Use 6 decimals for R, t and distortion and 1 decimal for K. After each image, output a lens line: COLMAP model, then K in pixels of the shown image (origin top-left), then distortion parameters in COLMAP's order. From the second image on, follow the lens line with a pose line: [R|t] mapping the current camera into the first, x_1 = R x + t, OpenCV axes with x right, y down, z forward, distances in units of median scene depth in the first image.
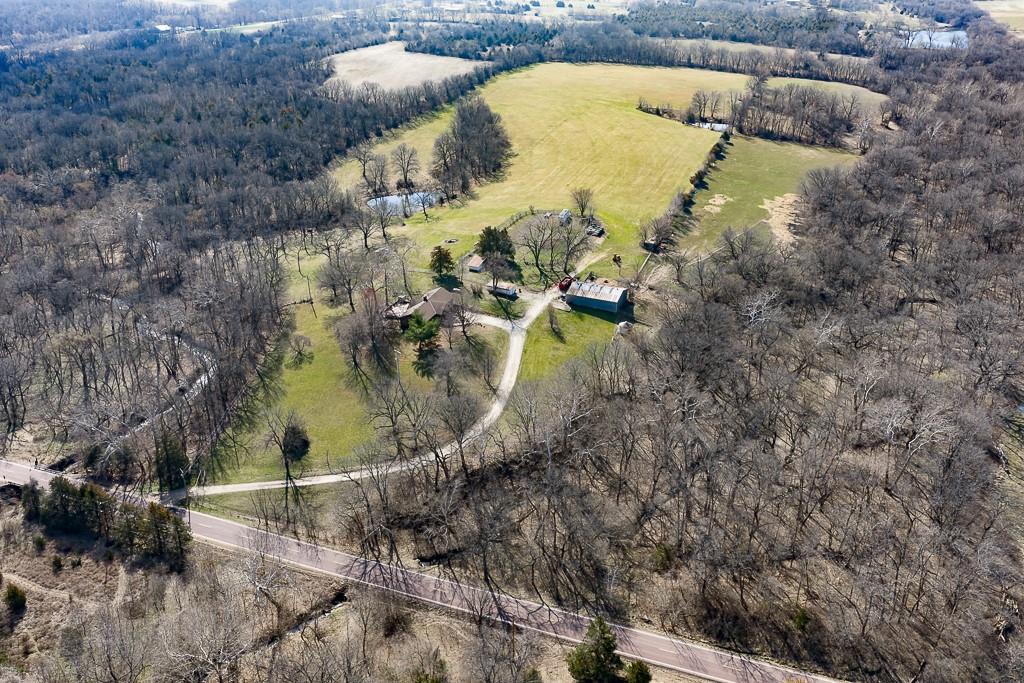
lens RADIAL K [[845.7, 0, 516.3], [0, 845.7, 344.7], [0, 0, 1]] dist [0.018665, -0.019492]
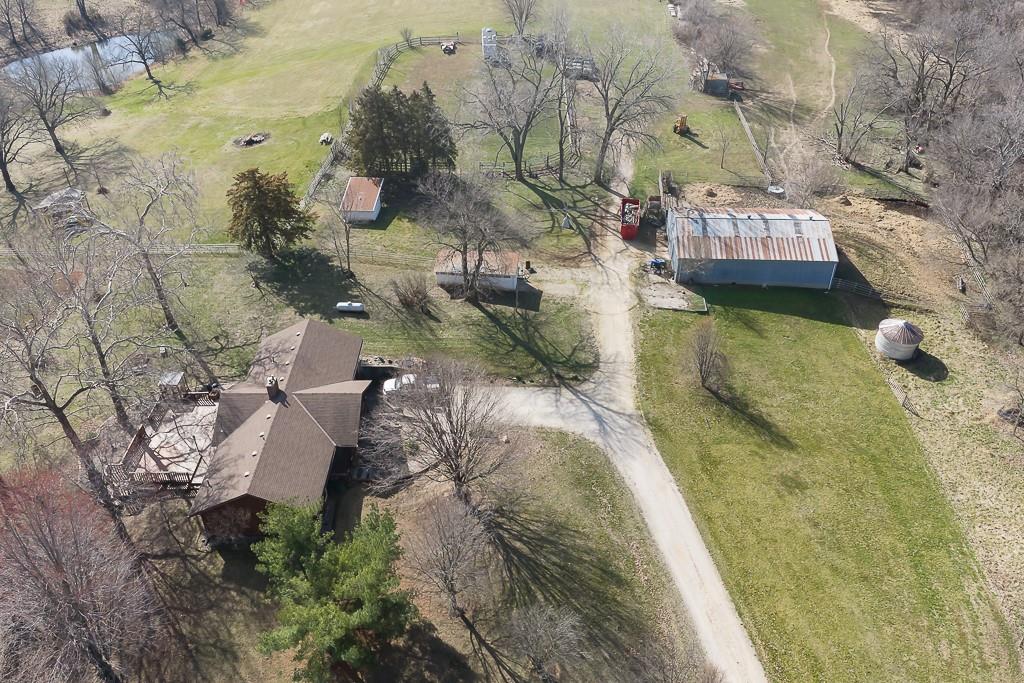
lens RADIAL K [[845.7, 0, 517.0], [0, 845.7, 341.0], [0, 0, 1]] dist [0.018665, -0.019492]
pose [[0.942744, -0.206942, 0.261550, -0.089652], [0.161664, 0.969474, 0.184351, -0.092881], [-0.291716, -0.131513, 0.947421, 0.638998]]
